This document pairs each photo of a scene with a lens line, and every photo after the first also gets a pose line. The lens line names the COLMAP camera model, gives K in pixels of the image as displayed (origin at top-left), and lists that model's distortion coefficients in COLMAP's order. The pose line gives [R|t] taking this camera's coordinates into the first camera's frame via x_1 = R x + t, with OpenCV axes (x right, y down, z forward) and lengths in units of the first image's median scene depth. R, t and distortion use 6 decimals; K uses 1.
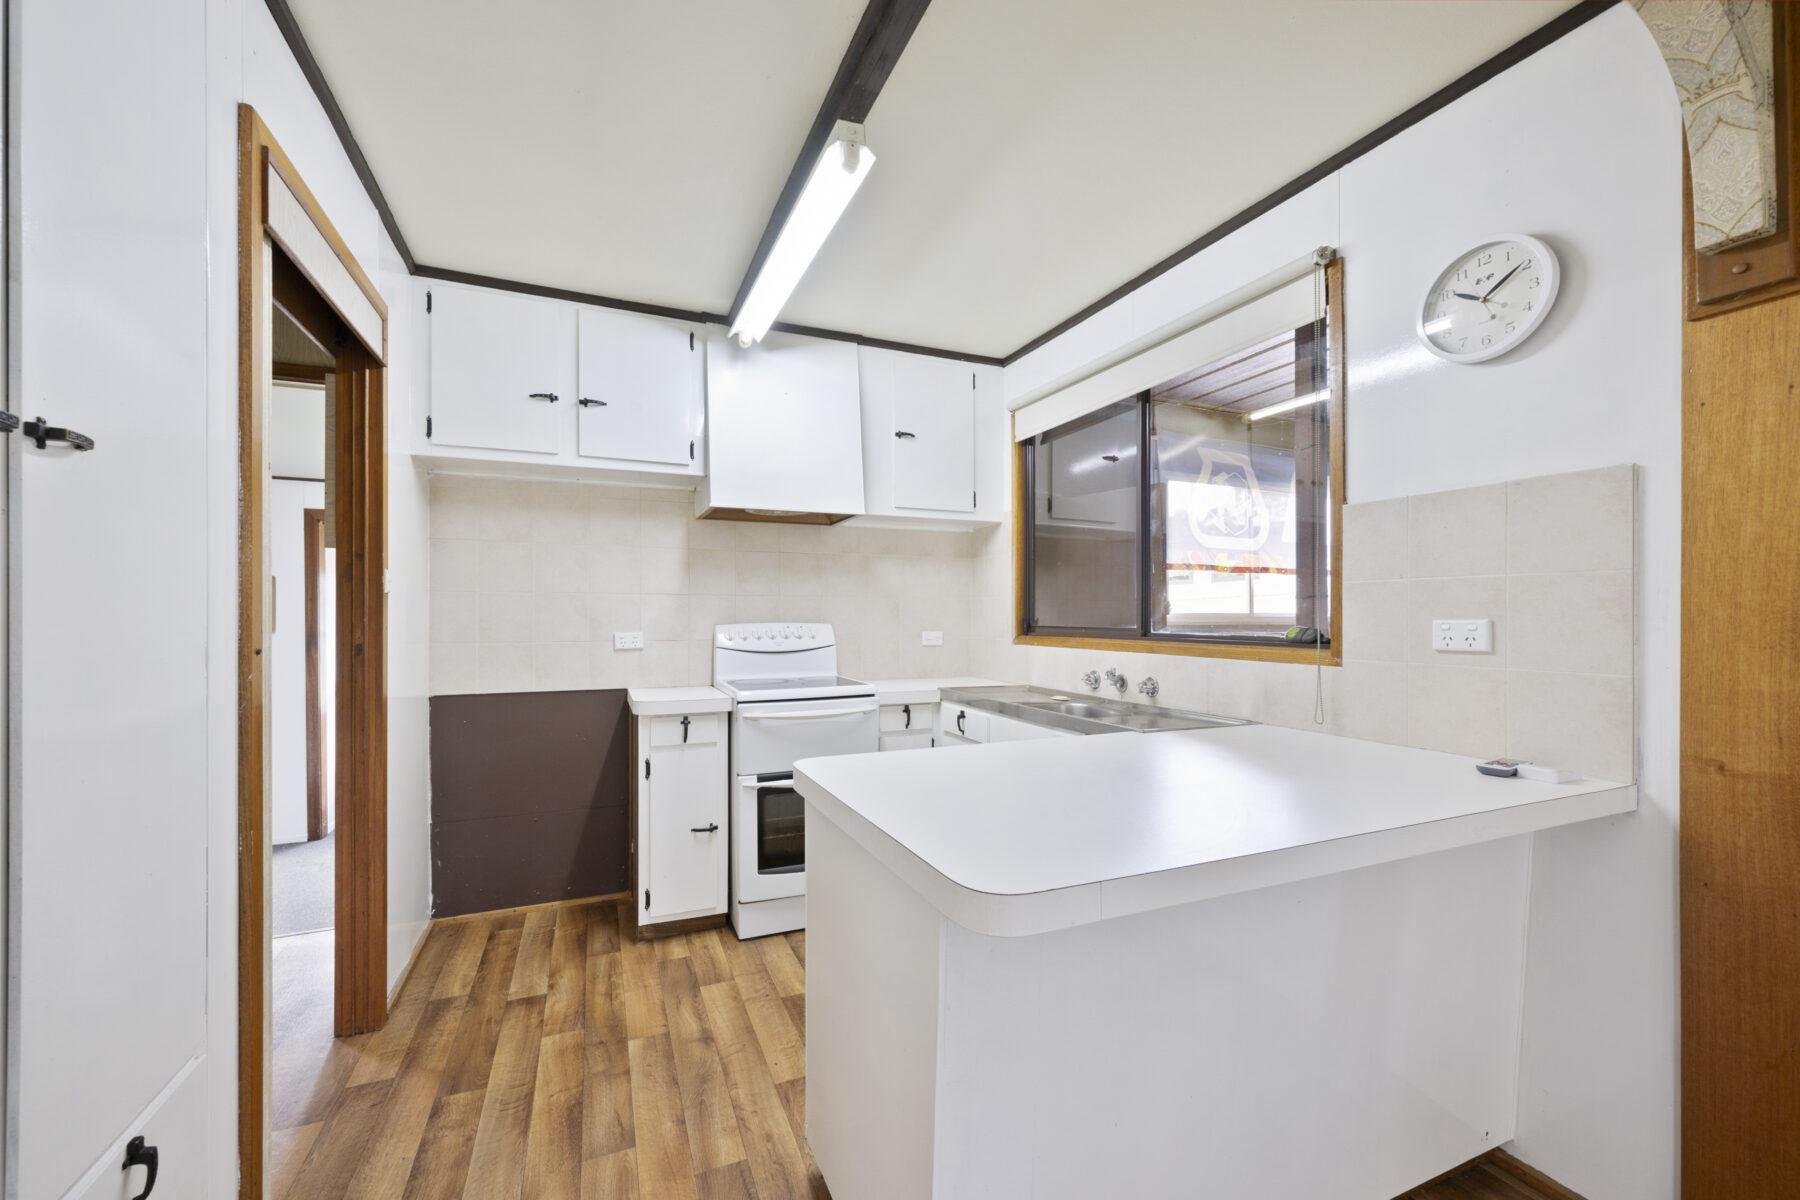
lens RADIAL K [[708.0, 0, 893.3], [0, 708.0, 617.1], [0, 0, 1]] dist [-0.000628, 0.000000]
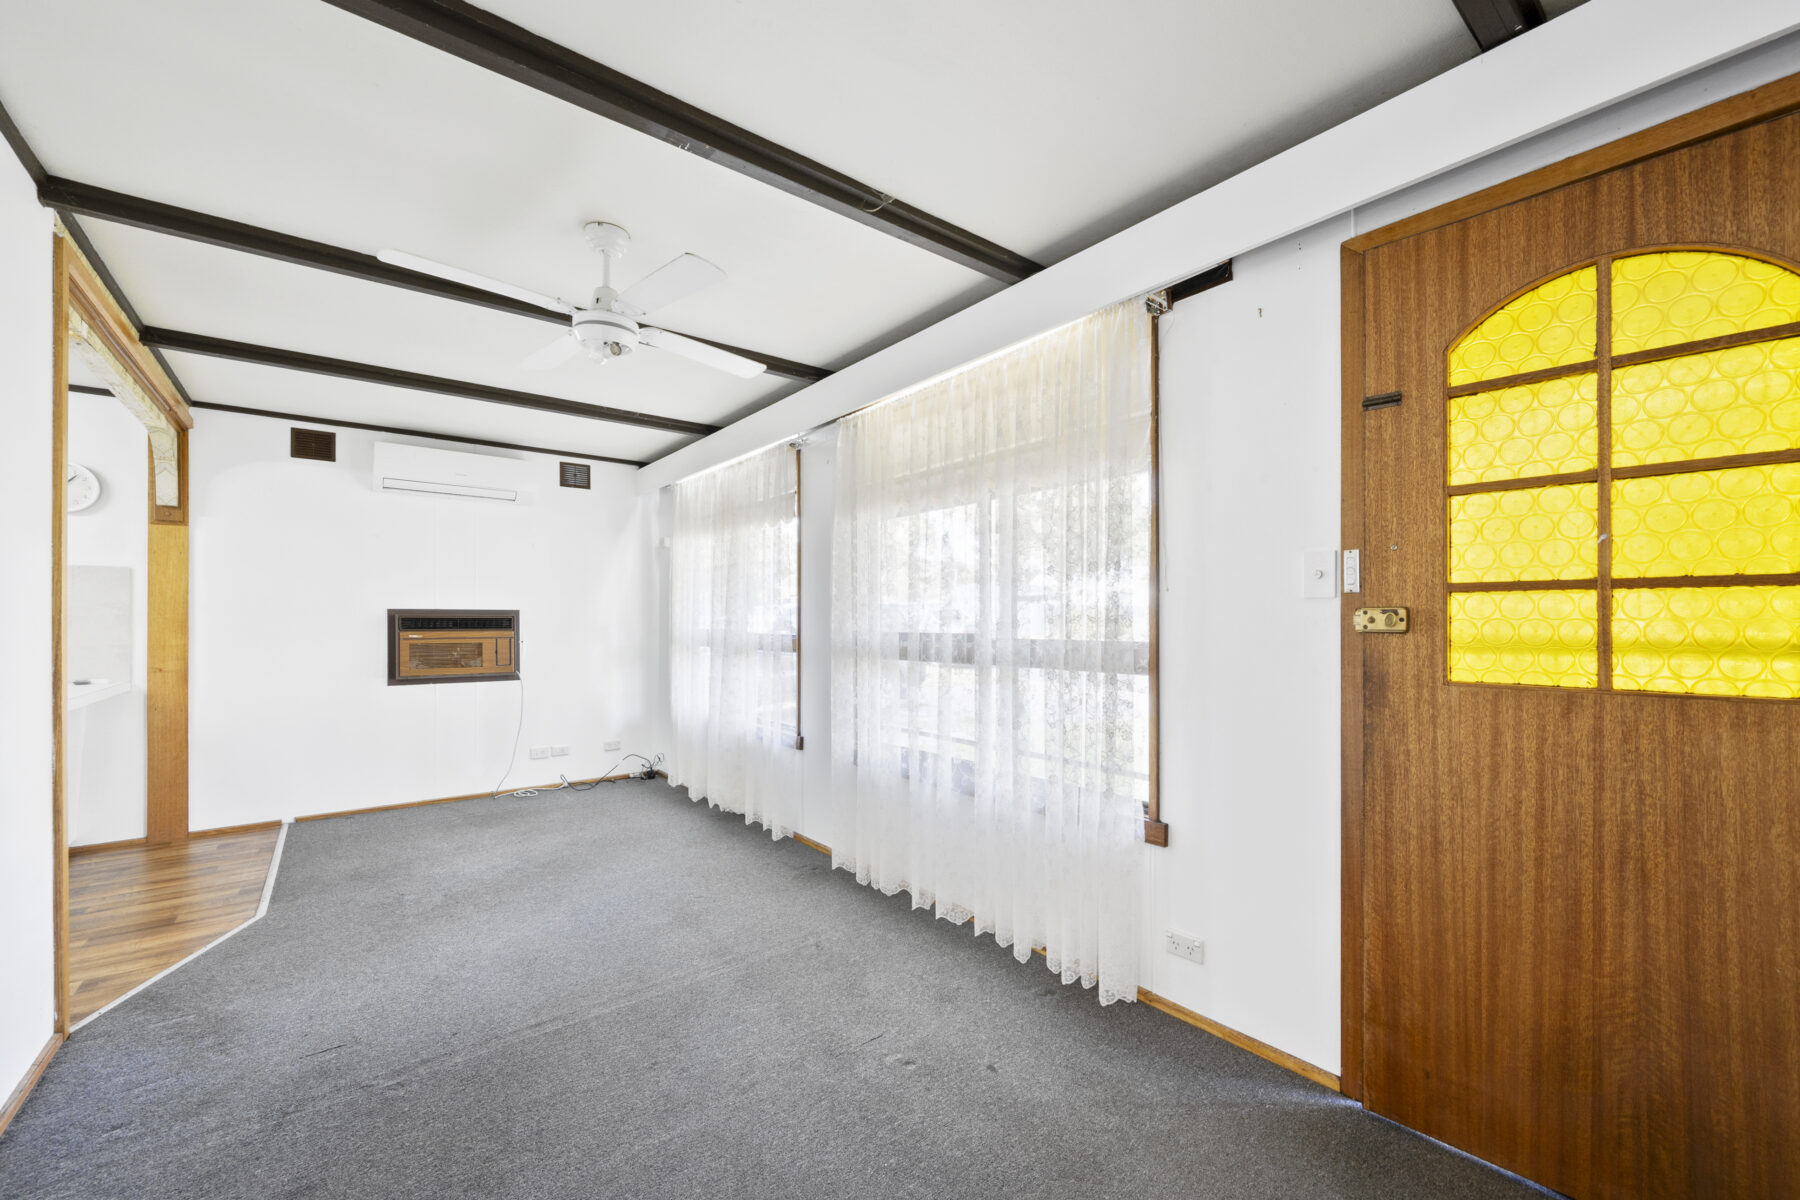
lens RADIAL K [[708.0, 0, 893.3], [0, 708.0, 617.1], [0, 0, 1]] dist [-0.000628, 0.000000]
pose [[-0.247386, 0.005286, 0.968902, -1.200002], [0.002846, 0.999985, -0.004729, 0.001560], [-0.968913, 0.001587, -0.247398, -0.614980]]
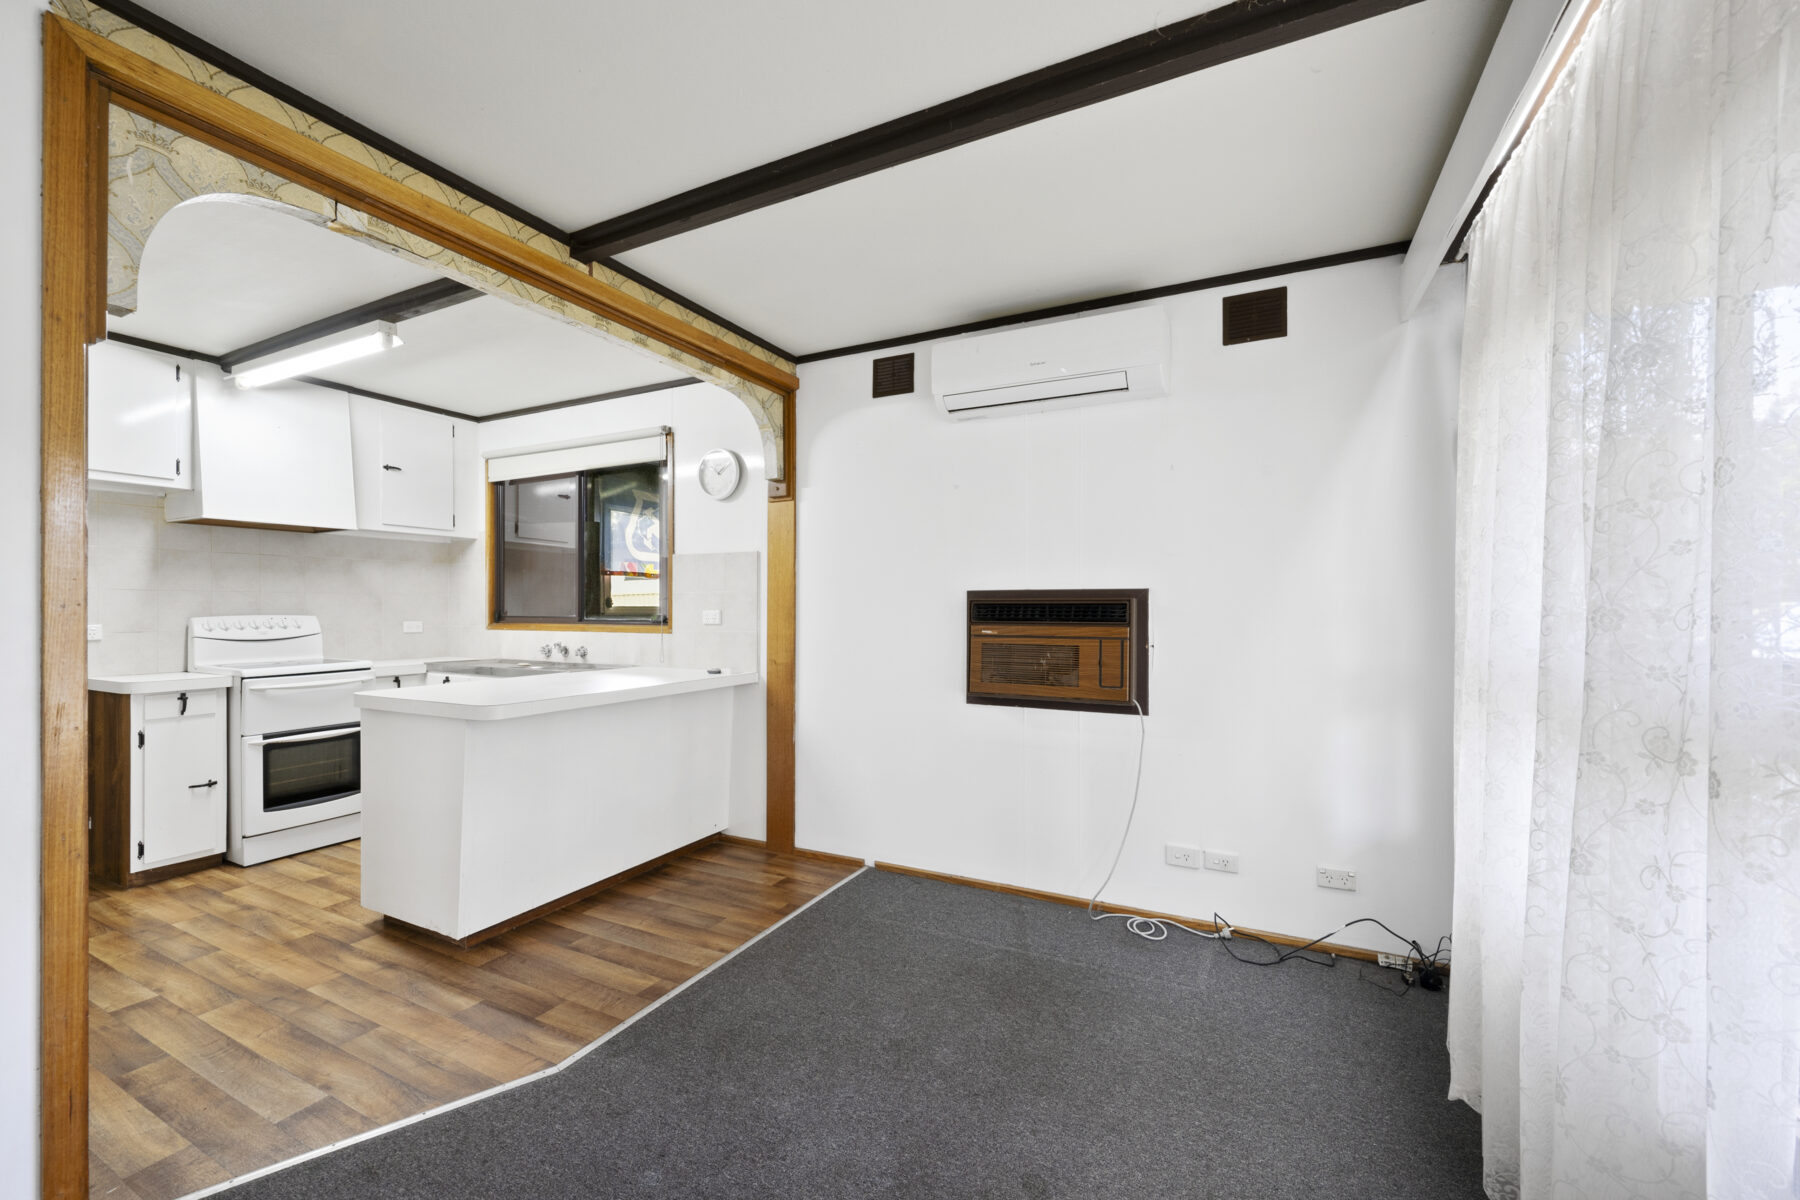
lens RADIAL K [[728.5, 0, 892.4], [0, 728.5, 605.5], [0, 0, 1]] dist [-0.002811, -0.000163]
pose [[0.771714, 0.001127, 0.635969, -0.144693], [0.001878, 0.999990, -0.004051, -0.000989], [-0.635967, 0.004321, 0.771704, -0.702770]]
